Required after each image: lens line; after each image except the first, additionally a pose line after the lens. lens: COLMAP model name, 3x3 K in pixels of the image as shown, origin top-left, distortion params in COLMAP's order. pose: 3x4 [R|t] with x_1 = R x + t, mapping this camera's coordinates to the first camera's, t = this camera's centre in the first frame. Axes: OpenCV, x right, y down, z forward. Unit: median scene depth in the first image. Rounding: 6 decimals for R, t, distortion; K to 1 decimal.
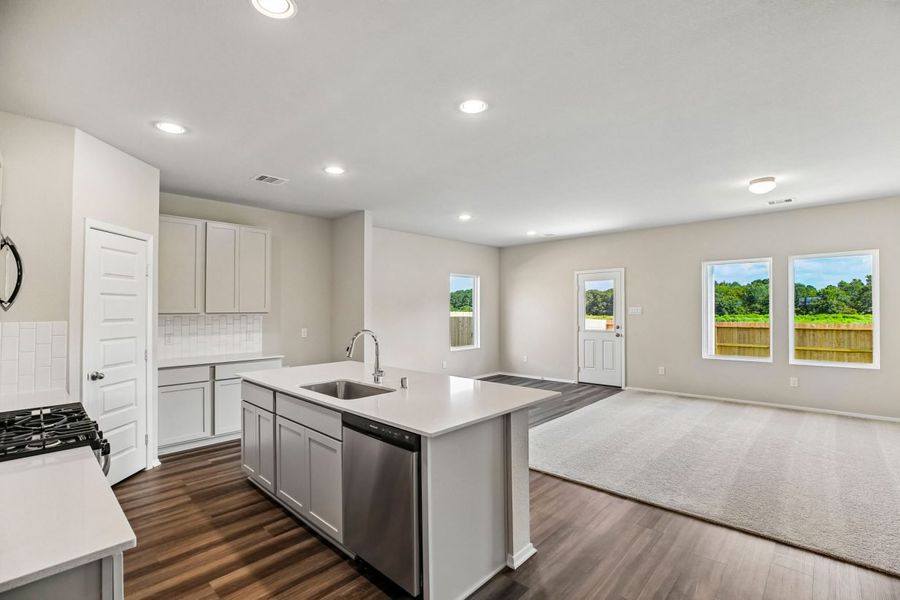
lens RADIAL K [[411.5, 0, 452.9], [0, 411.5, 304.5], [0, 0, 1]] dist [-0.043976, 0.015951]
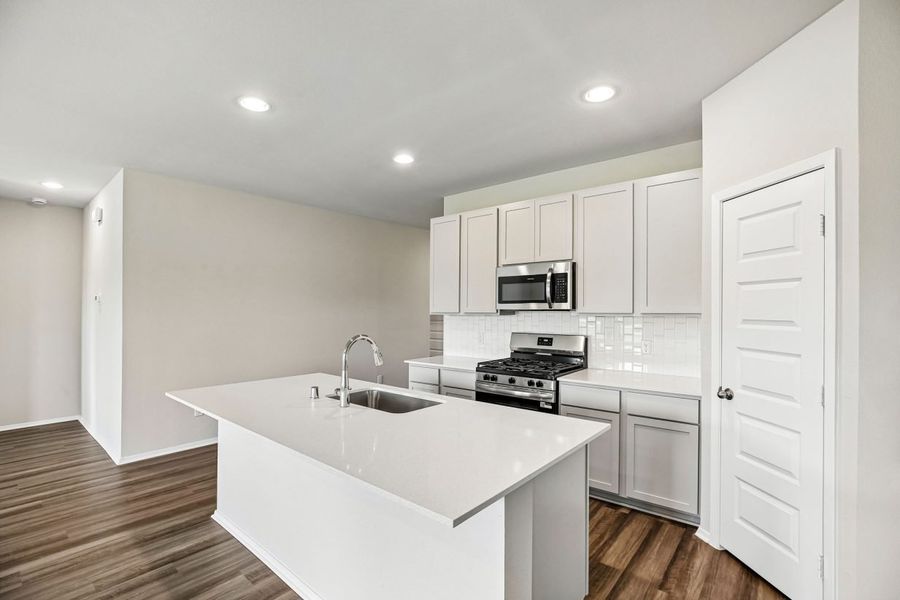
lens RADIAL K [[411.5, 0, 452.9], [0, 411.5, 304.5], [0, 0, 1]] dist [-0.043976, 0.015951]
pose [[-0.998550, 0.013592, -0.052086, -0.147574], [0.014752, 0.999650, -0.021950, 0.008404], [0.051770, -0.022687, -0.998401, 0.750697]]
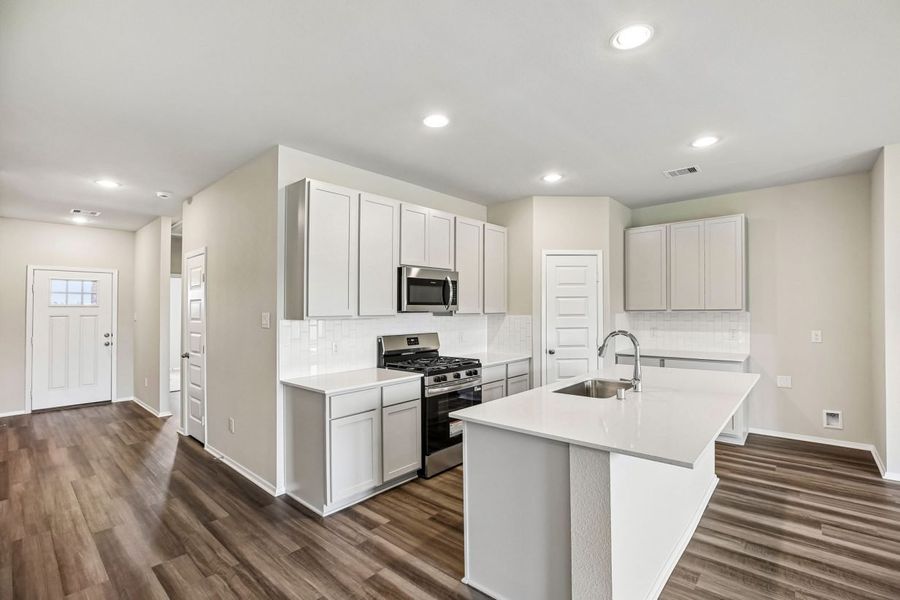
lens RADIAL K [[411.5, 0, 452.9], [0, 411.5, 304.5], [0, 0, 1]] dist [-0.043976, 0.015951]
pose [[0.035270, -0.004910, -0.999366, 0.286627], [0.021499, 0.999760, -0.004153, -0.001015], [0.999147, -0.021339, 0.035368, 0.247430]]
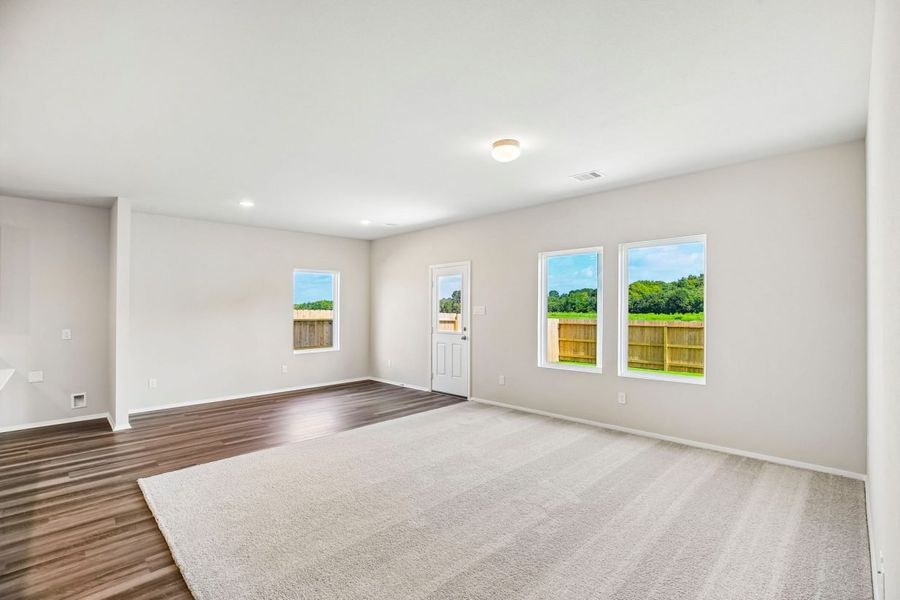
lens RADIAL K [[411.5, 0, 452.9], [0, 411.5, 304.5], [0, 0, 1]] dist [-0.043976, 0.015951]
pose [[0.999479, 0.000121, -0.032284, 0.416085], [0.000120, 0.999972, 0.007459, -0.003315], [0.032284, -0.007459, 0.999451, 0.122330]]
